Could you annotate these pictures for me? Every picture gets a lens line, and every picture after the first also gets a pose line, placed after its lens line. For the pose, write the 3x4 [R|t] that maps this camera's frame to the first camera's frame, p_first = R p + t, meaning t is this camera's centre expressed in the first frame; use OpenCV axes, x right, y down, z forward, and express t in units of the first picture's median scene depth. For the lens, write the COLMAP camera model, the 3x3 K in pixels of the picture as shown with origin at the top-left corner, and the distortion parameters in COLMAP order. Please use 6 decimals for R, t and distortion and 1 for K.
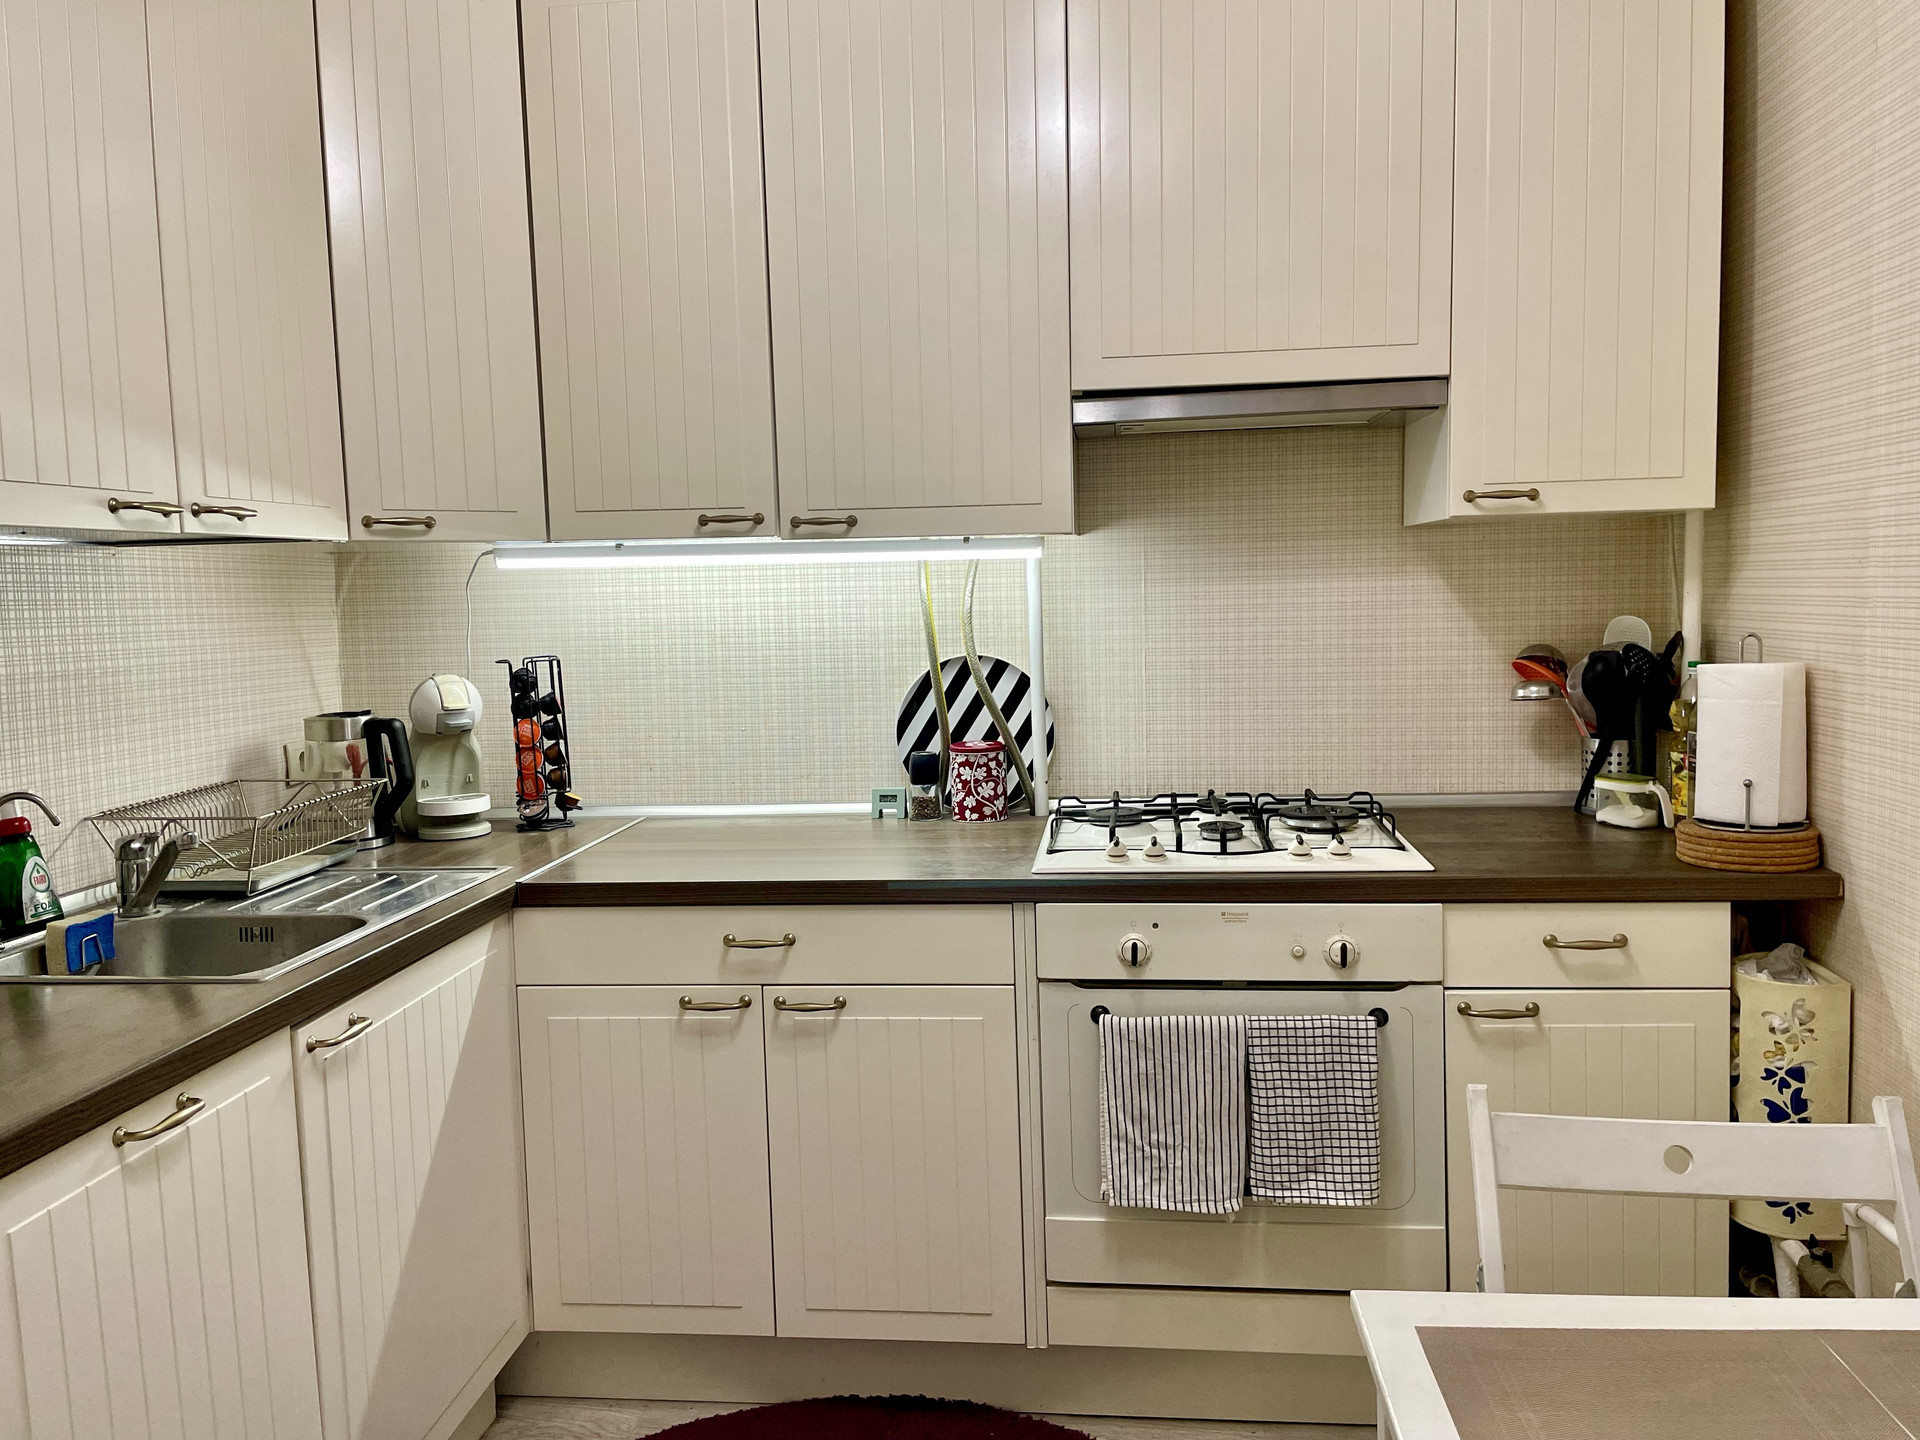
lens RADIAL K [[1448.8, 0, 956.0], [0, 1448.8, 659.7], [0, 0, 1]] dist [0.080330, -0.085406]
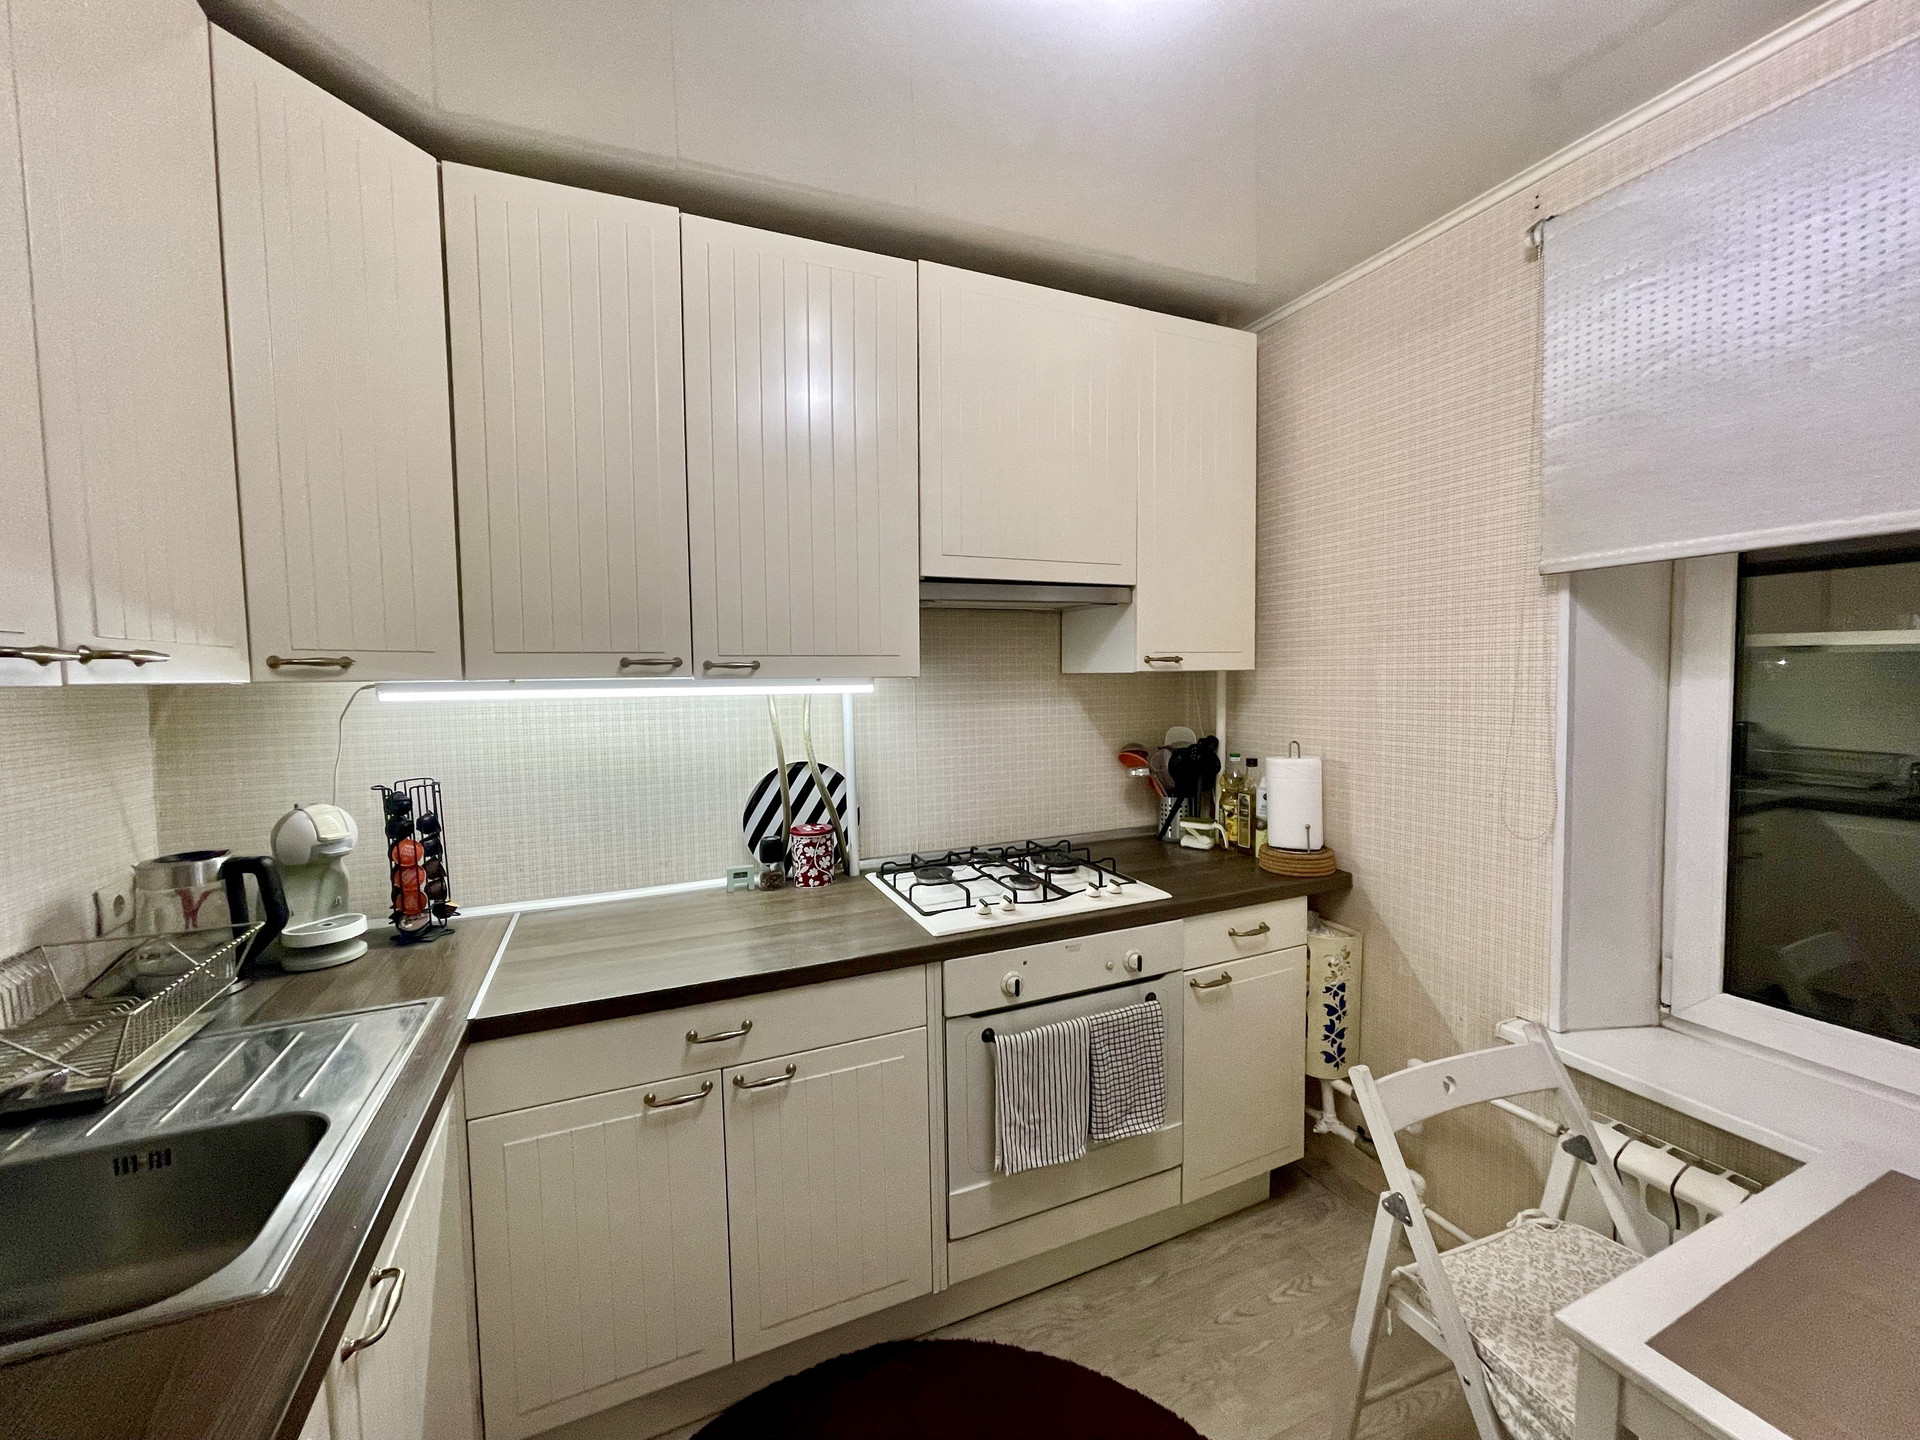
lens RADIAL K [[777.0, 0, 964.1], [0, 777.0, 698.4], [0, 0, 1]] dist [-0.003725, 0.000685]
pose [[0.865252, -0.003707, 0.501323, -0.262657], [0.016365, 0.999649, -0.020853, -0.052733], [-0.501069, 0.026247, 0.865009, 0.344579]]
